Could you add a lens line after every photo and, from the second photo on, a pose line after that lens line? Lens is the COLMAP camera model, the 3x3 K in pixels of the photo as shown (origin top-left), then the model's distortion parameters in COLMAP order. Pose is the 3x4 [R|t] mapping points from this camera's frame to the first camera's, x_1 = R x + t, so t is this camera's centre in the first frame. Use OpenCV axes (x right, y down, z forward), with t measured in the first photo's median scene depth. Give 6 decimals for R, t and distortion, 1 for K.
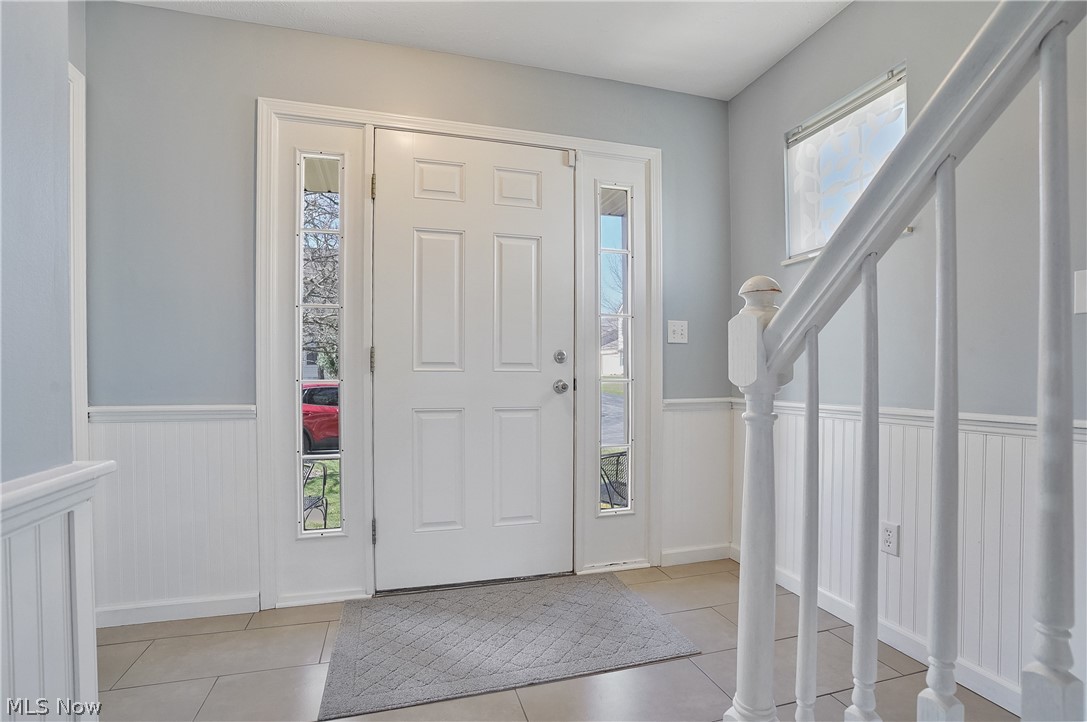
lens RADIAL K [[507.6, 0, 543.0], [0, 507.6, 365.5], [0, 0, 1]] dist [-0.037287, 0.001371]
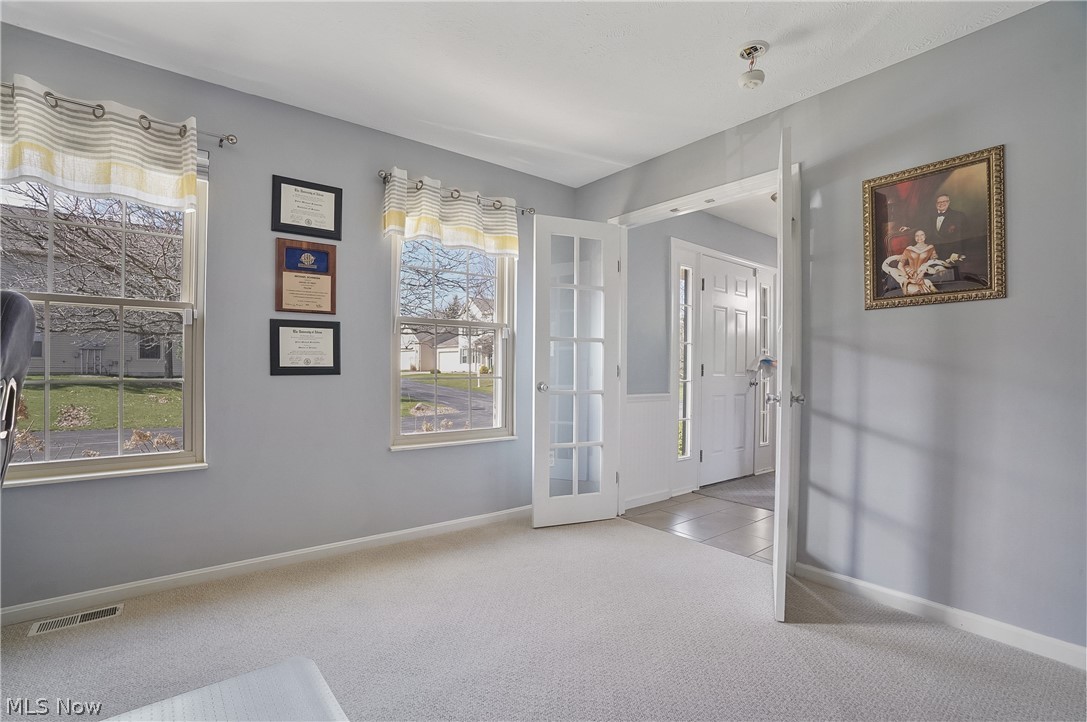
lens RADIAL K [[507.6, 0, 543.0], [0, 507.6, 365.5], [0, 0, 1]] dist [-0.037287, 0.001371]
pose [[0.917598, 0.012683, 0.397307, -1.551092], [-0.015281, 0.999878, 0.003374, -0.026403], [-0.397215, -0.009167, 0.917680, -0.536437]]
